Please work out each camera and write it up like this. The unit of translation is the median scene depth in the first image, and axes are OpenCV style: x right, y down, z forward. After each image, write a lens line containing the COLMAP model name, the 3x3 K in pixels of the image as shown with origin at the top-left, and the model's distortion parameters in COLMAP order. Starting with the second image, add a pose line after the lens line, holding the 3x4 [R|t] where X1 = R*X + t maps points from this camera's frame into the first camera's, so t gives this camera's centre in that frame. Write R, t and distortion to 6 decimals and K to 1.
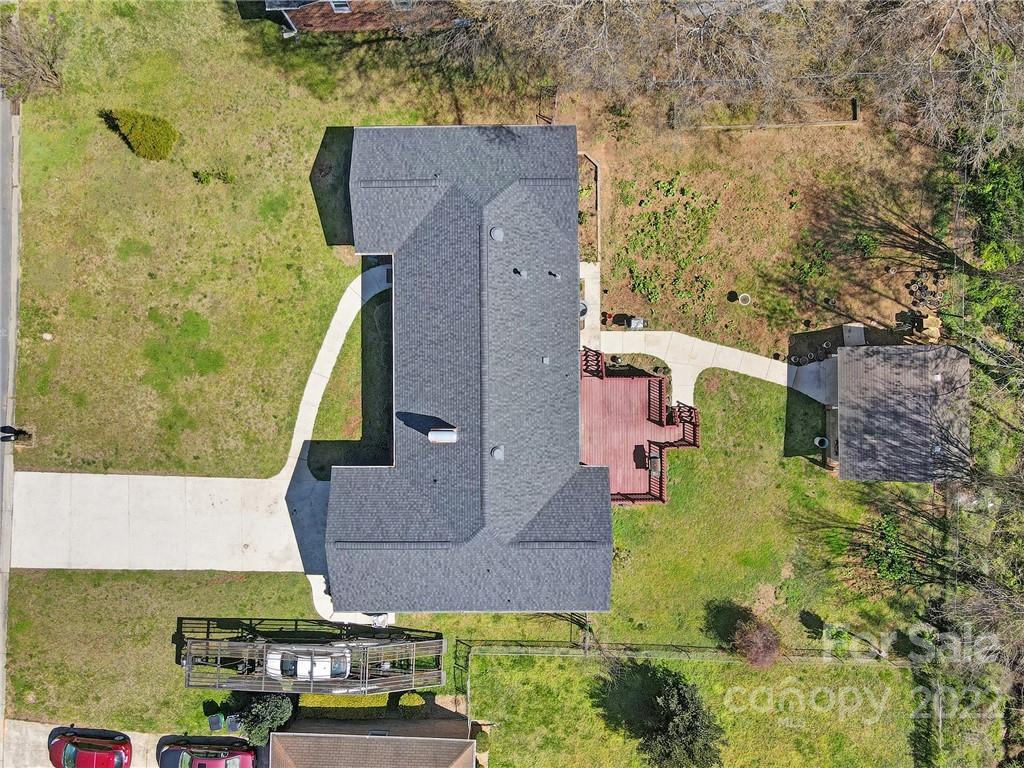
lens RADIAL K [[752.3, 0, 512.0], [0, 752.3, 384.0], [0, 0, 1]] dist [-0.002447, 0.032047]
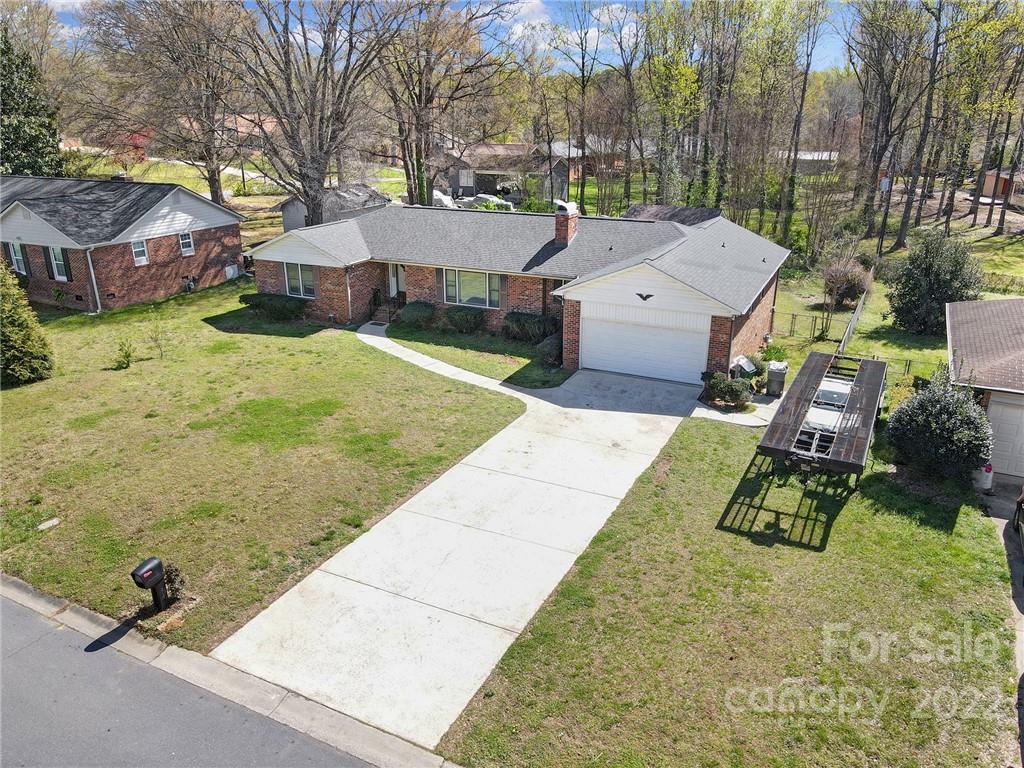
lens RADIAL K [[752.3, 0, 512.0], [0, 752.3, 384.0], [0, 0, 1]] dist [-0.002447, 0.032047]
pose [[0.437732, -0.292466, 0.850209, -0.865663], [0.899050, 0.152869, -0.410292, 0.373526], [-0.009974, 0.943978, 0.329857, 0.765448]]
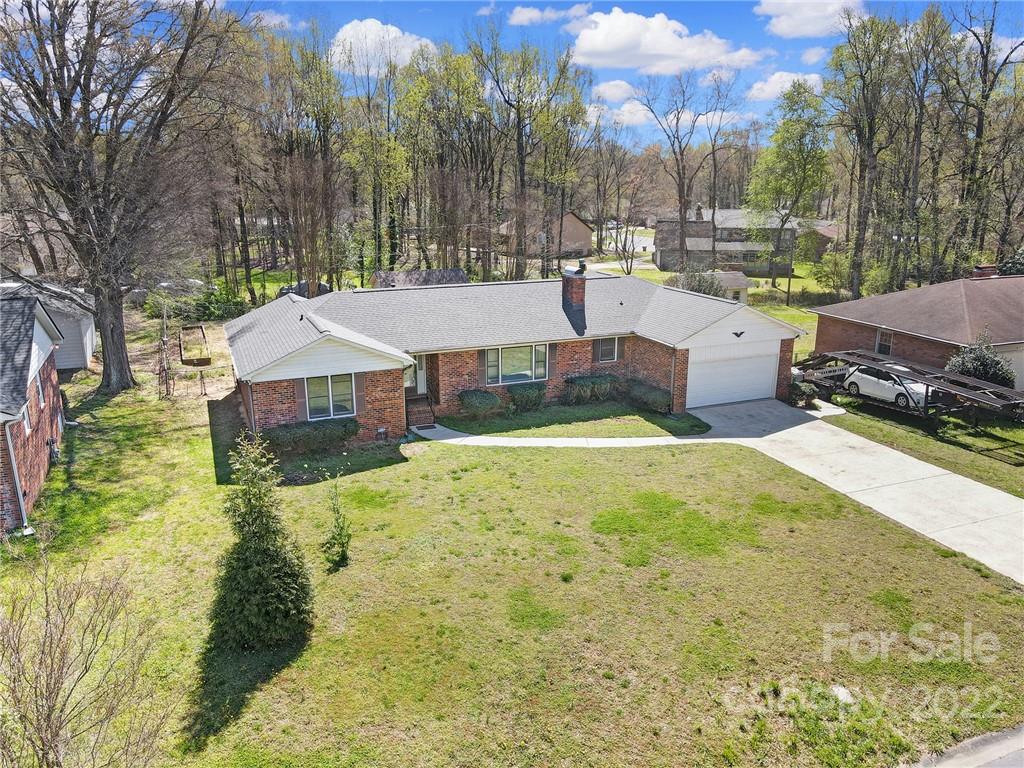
lens RADIAL K [[752.3, 0, 512.0], [0, 752.3, 384.0], [0, 0, 1]] dist [-0.002447, 0.032047]
pose [[-0.377786, -0.229469, 0.897007, -0.854026], [0.925891, -0.095576, 0.365501, -0.334408], [0.001862, 0.968612, 0.248570, 0.765199]]
